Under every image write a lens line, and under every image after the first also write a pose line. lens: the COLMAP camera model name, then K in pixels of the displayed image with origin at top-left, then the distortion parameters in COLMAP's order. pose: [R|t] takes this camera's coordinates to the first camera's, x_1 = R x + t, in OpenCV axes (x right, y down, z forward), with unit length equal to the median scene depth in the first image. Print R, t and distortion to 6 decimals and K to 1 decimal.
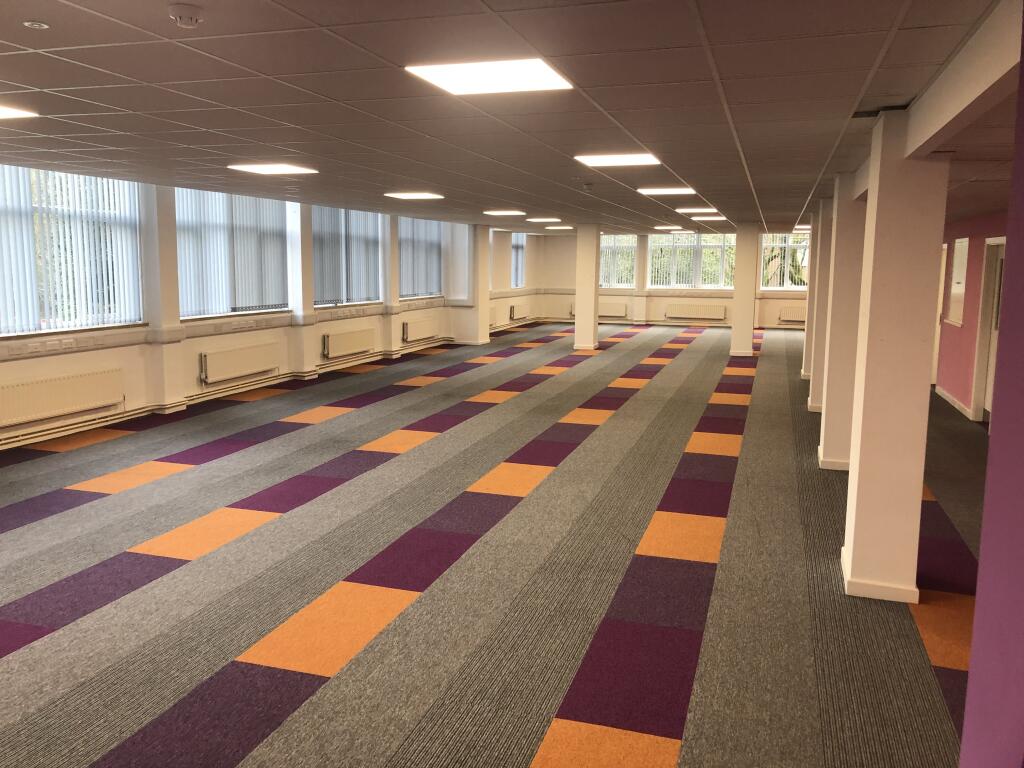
lens RADIAL K [[835.5, 0, 532.2], [0, 835.5, 380.0], [0, 0, 1]] dist [0.029517, -0.007262]
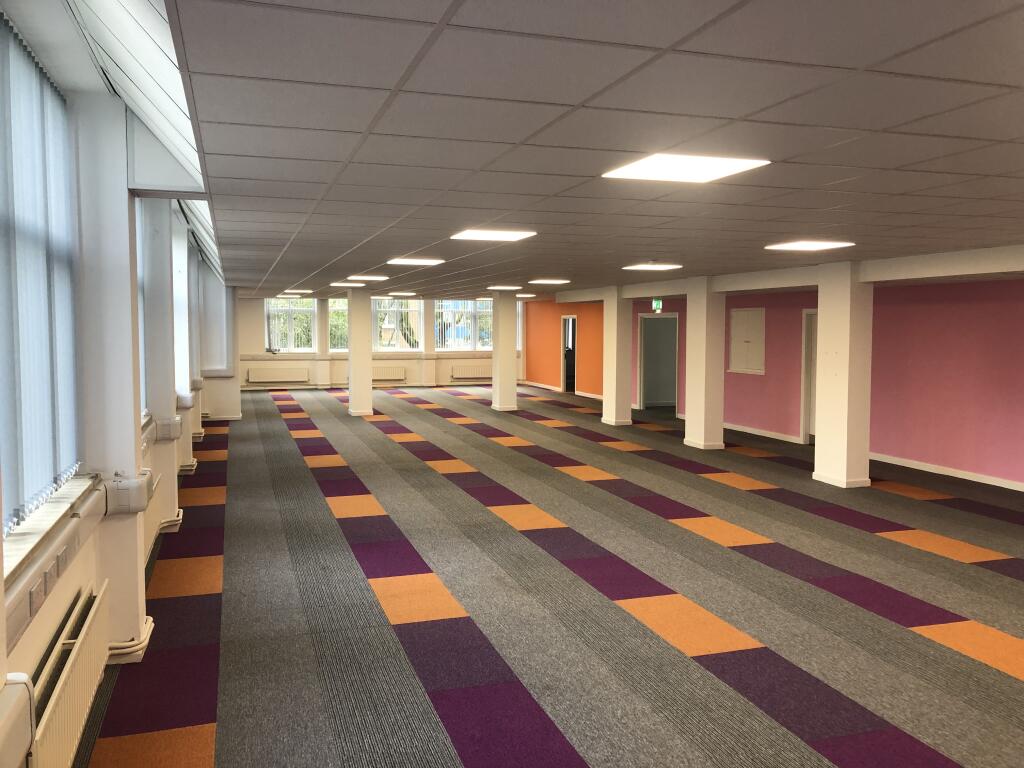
lens RADIAL K [[835.5, 0, 532.2], [0, 835.5, 380.0], [0, 0, 1]] dist [0.029517, -0.007262]
pose [[0.808093, -0.047526, 0.587135, -0.903441], [0.089533, 0.995069, -0.042682, -0.051370], [-0.582211, 0.087059, 0.808363, 0.287459]]
